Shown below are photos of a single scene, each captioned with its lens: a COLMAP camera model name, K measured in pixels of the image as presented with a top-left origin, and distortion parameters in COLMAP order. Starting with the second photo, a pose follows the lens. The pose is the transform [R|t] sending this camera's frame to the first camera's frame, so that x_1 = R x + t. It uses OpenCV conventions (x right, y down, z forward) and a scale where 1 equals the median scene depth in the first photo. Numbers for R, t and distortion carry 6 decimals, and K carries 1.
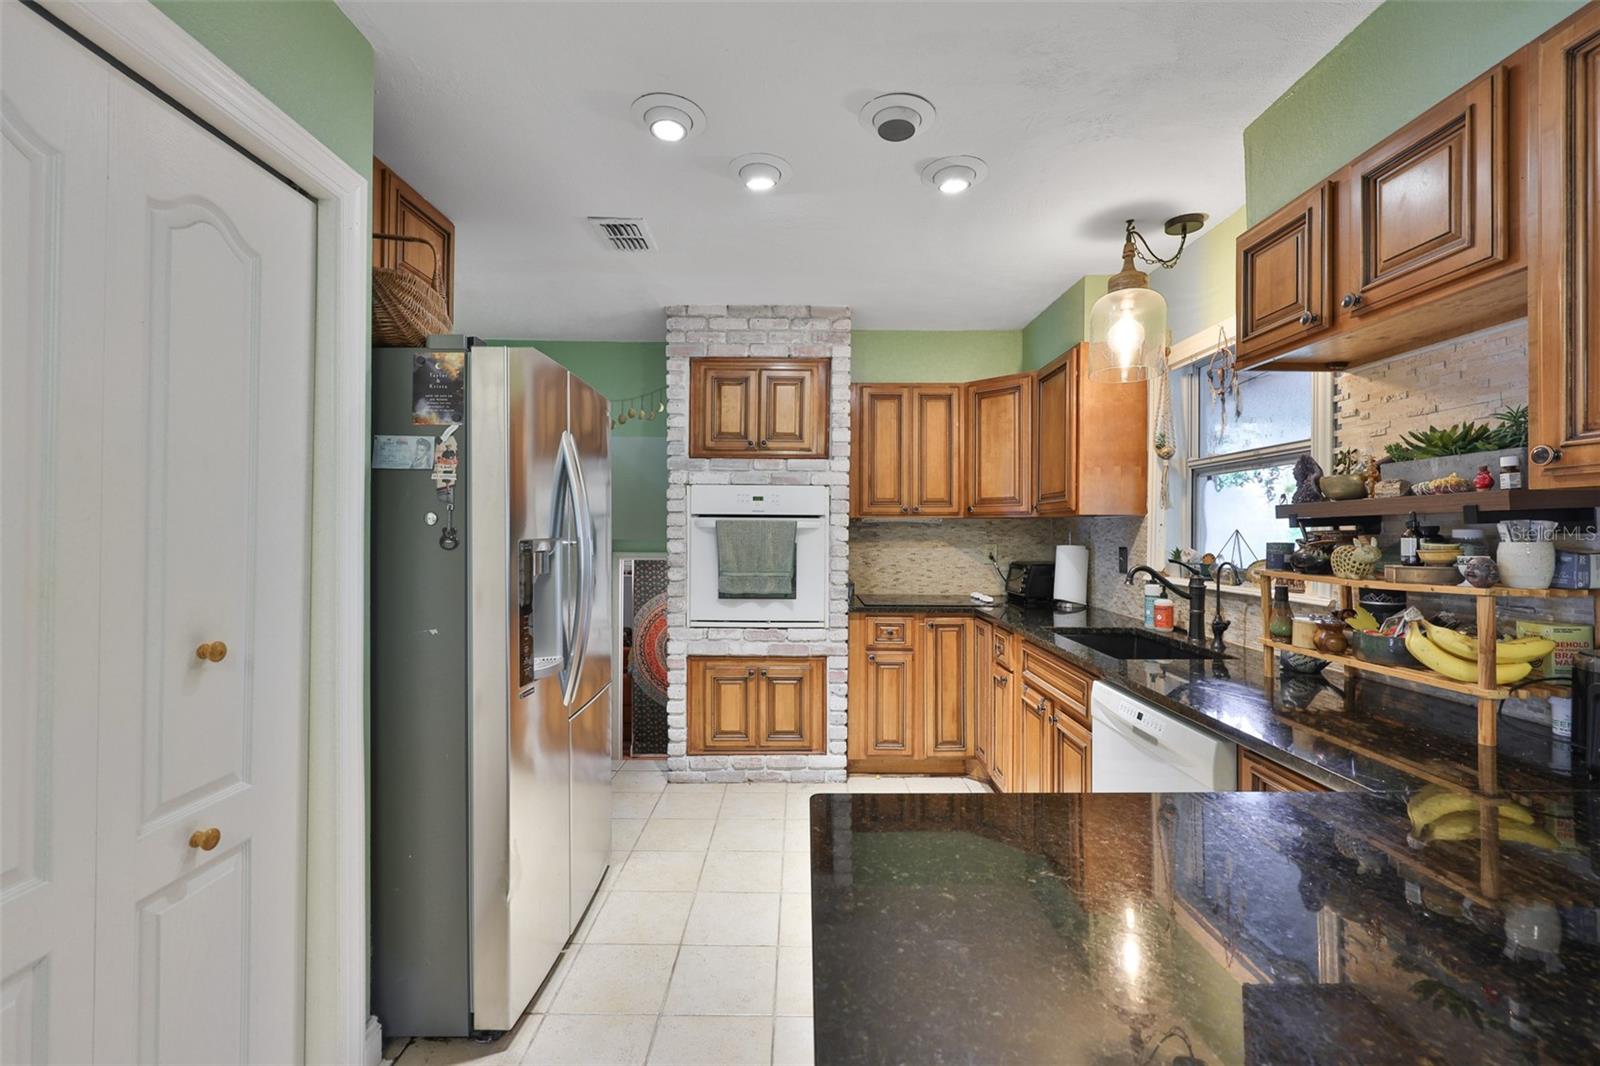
lens RADIAL K [[685.5, 0, 790.6], [0, 685.5, 531.9], [0, 0, 1]] dist [0.002257, 0.001627]
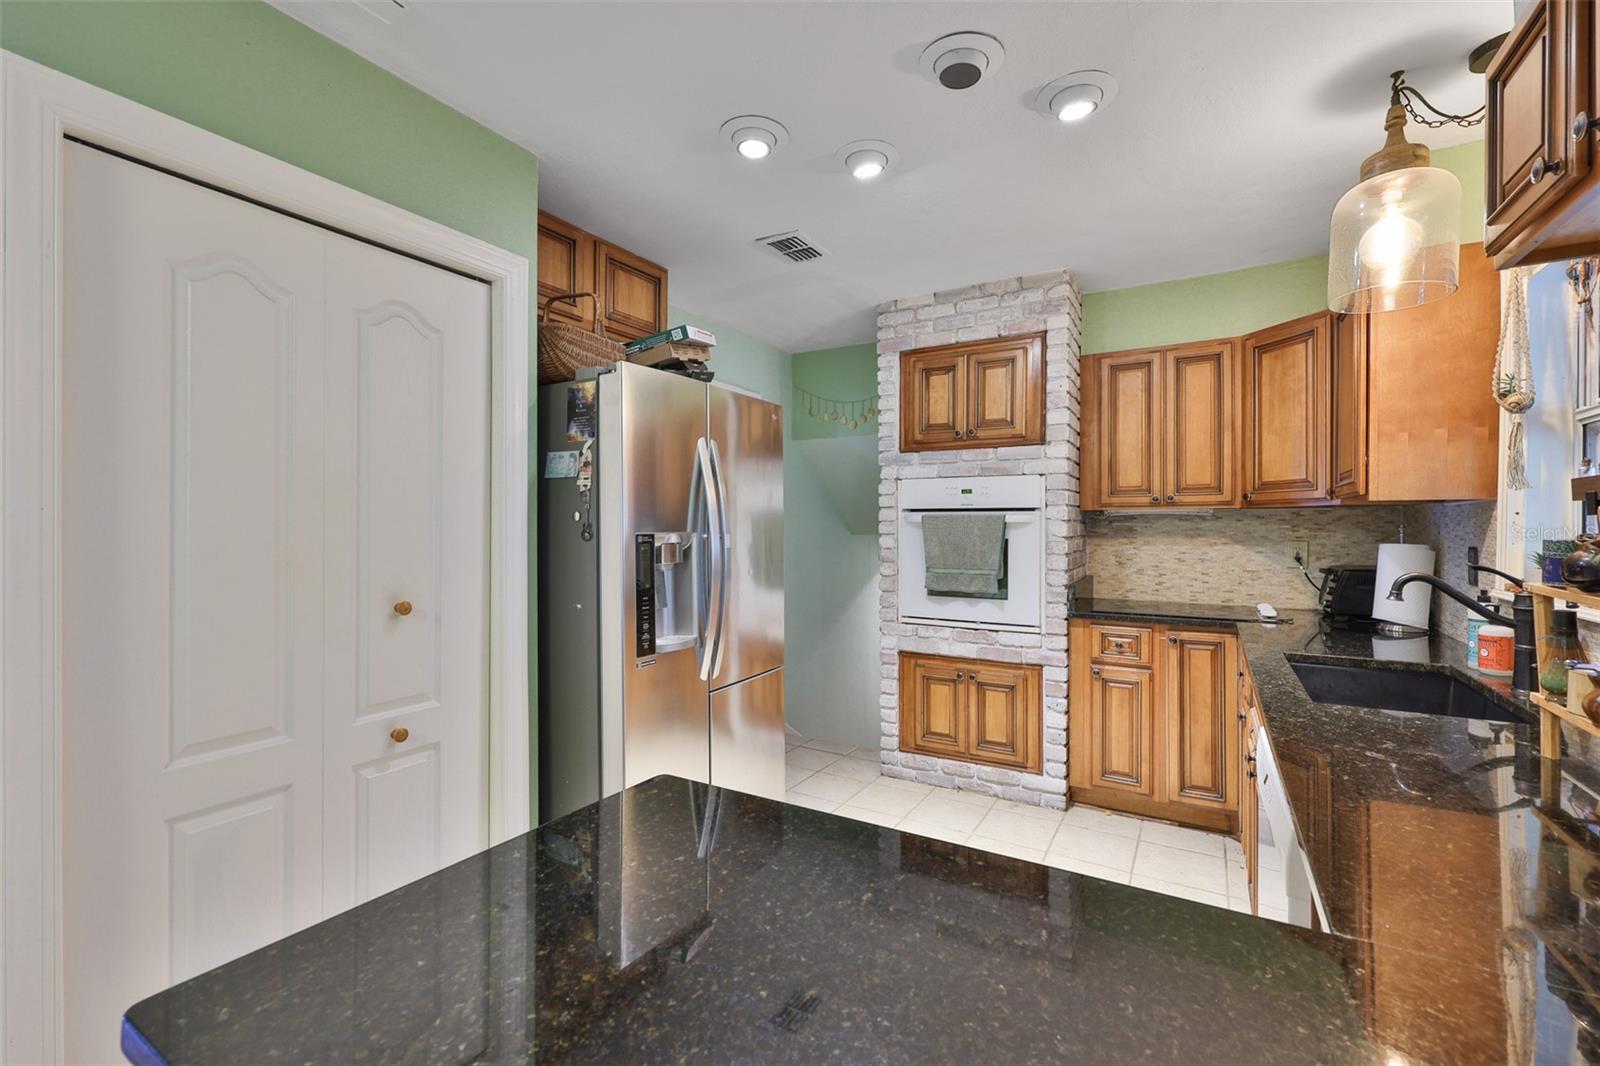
lens RADIAL K [[685.5, 0, 785.0], [0, 685.5, 531.1], [0, 0, 1]] dist [0.002257, 0.001627]
pose [[0.856557, -0.000434, -0.516052, 0.228235], [0.002352, 0.999993, 0.003064, 0.002579], [0.516047, -0.003838, 0.856552, 0.061386]]
